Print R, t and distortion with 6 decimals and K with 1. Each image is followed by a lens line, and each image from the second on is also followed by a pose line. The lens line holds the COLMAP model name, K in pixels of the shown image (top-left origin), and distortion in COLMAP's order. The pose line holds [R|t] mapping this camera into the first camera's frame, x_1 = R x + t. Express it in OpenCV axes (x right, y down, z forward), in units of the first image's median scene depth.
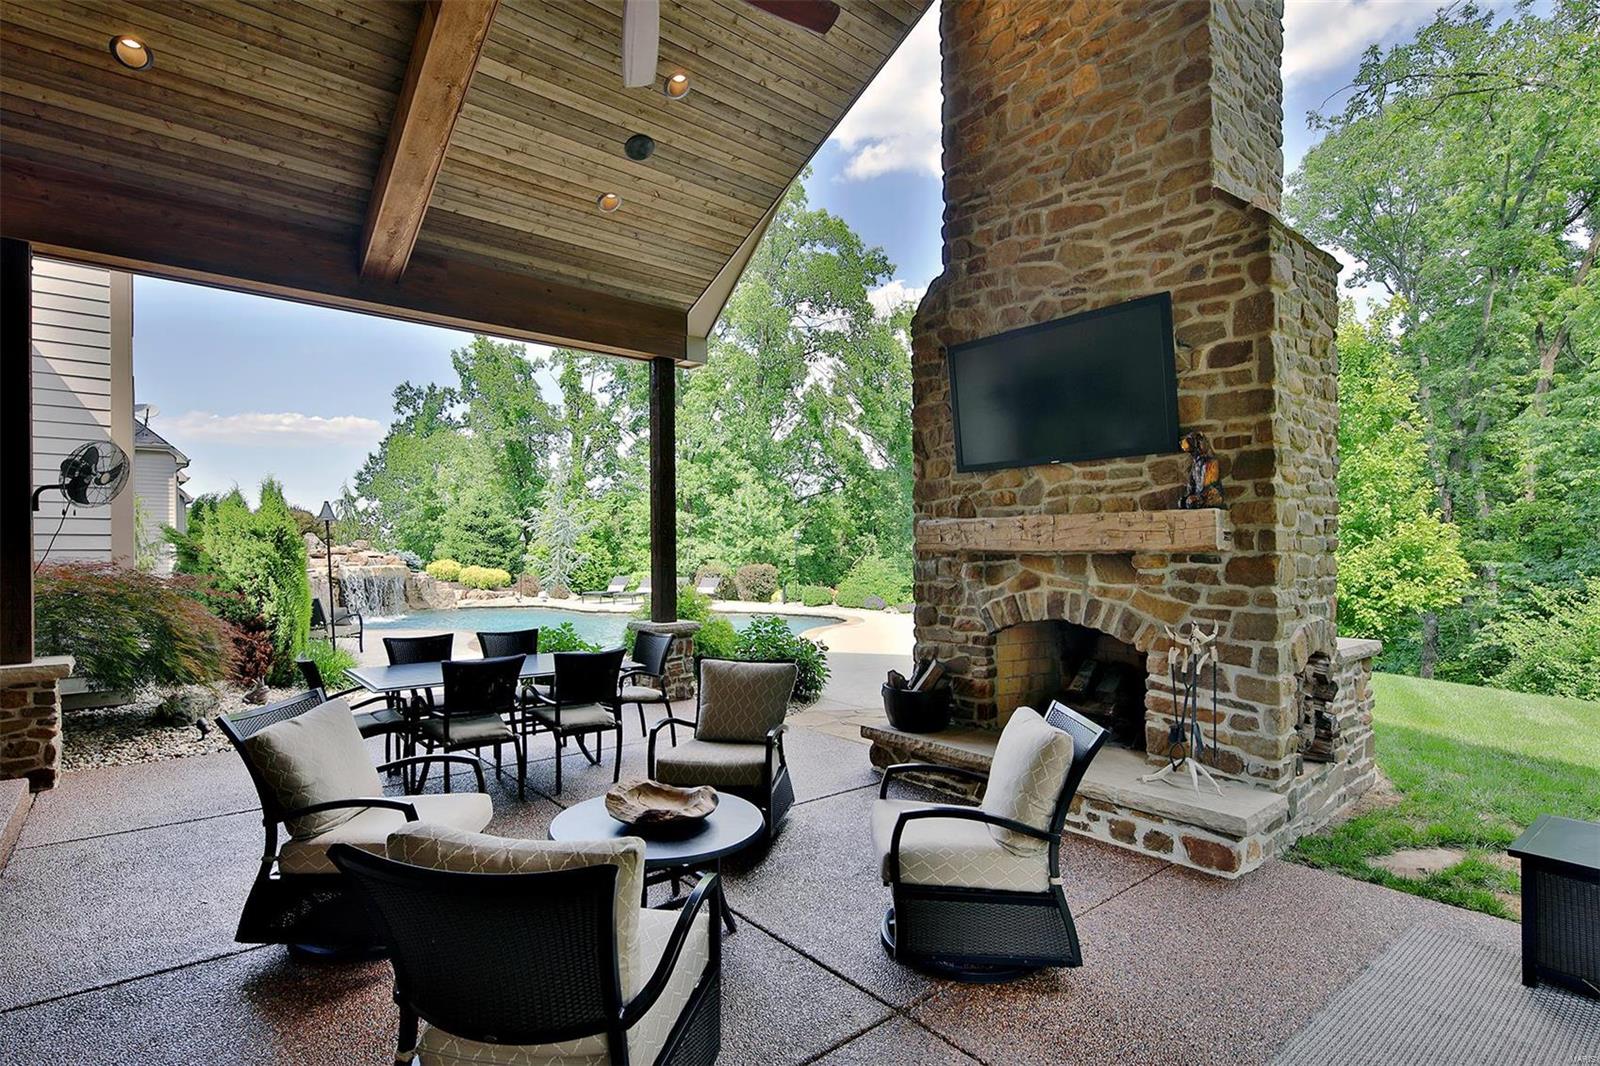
lens RADIAL K [[785.1, 0, 794.9], [0, 785.1, 544.0], [0, 0, 1]] dist [-0.001220, -0.001295]
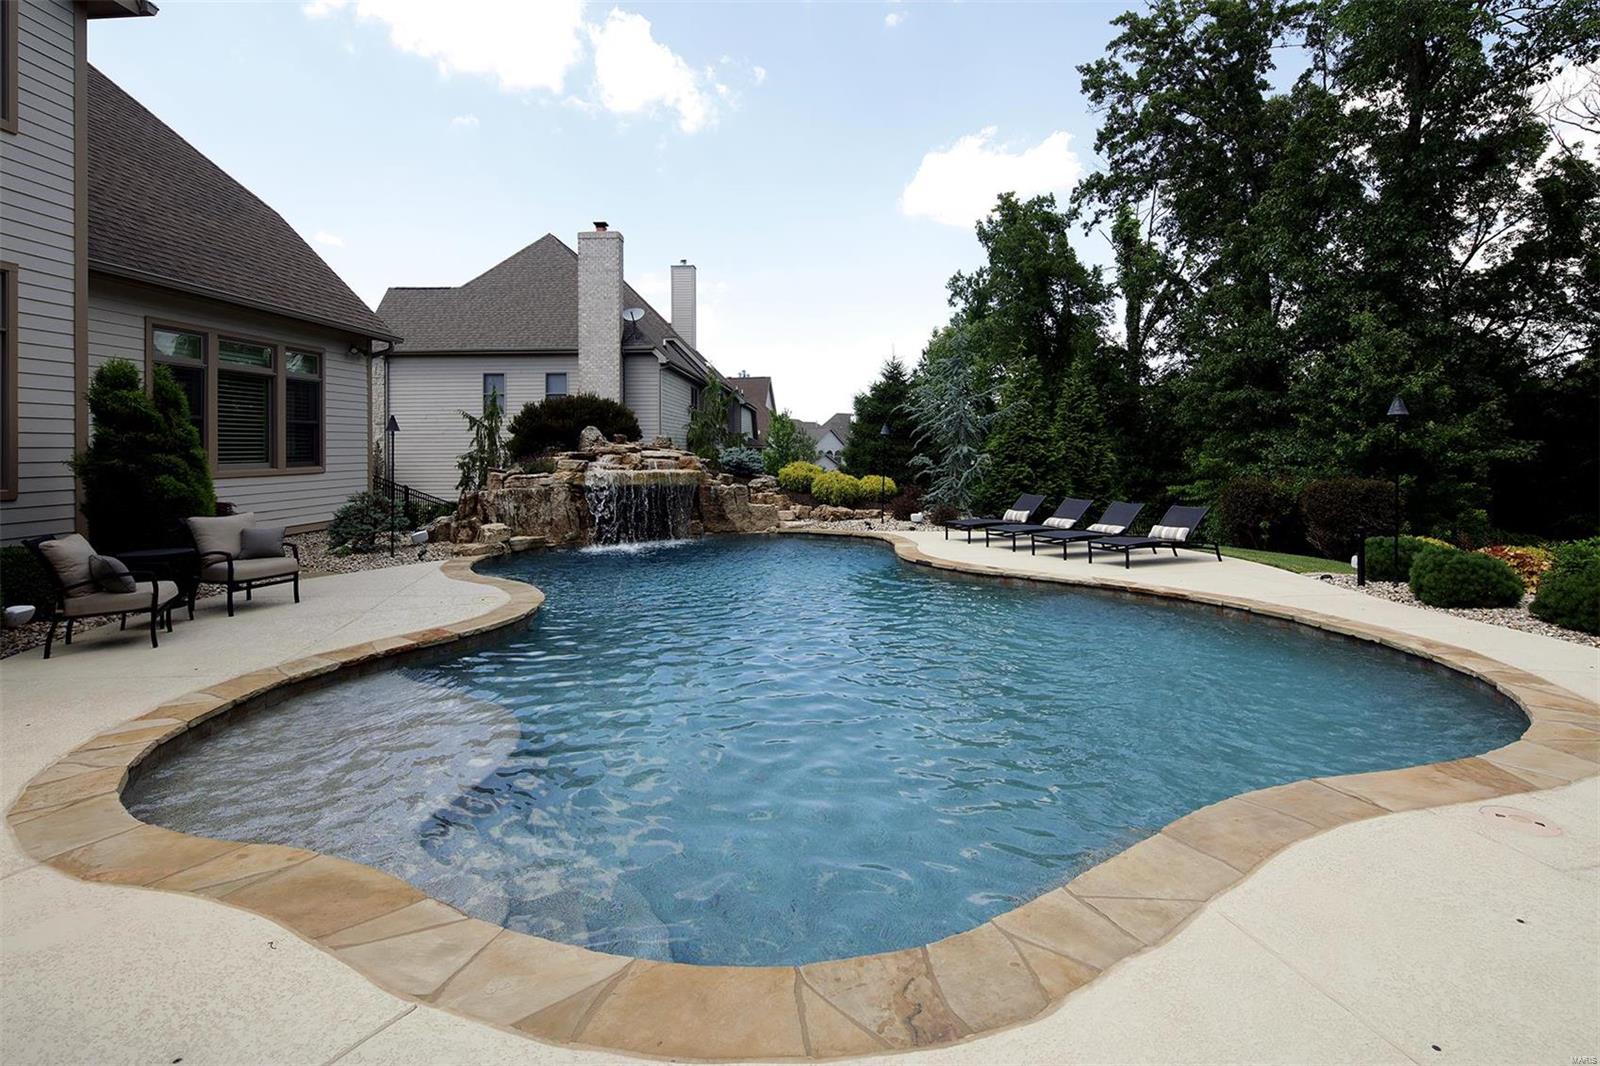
lens RADIAL K [[785.1, 0, 783.6], [0, 785.1, 451.3], [0, 0, 1]] dist [-0.001220, -0.001295]
pose [[0.710820, 0.003754, -0.703364, 0.023490], [0.002963, 0.999961, 0.008331, 0.001880], [0.703368, -0.008005, 0.710781, 0.204995]]
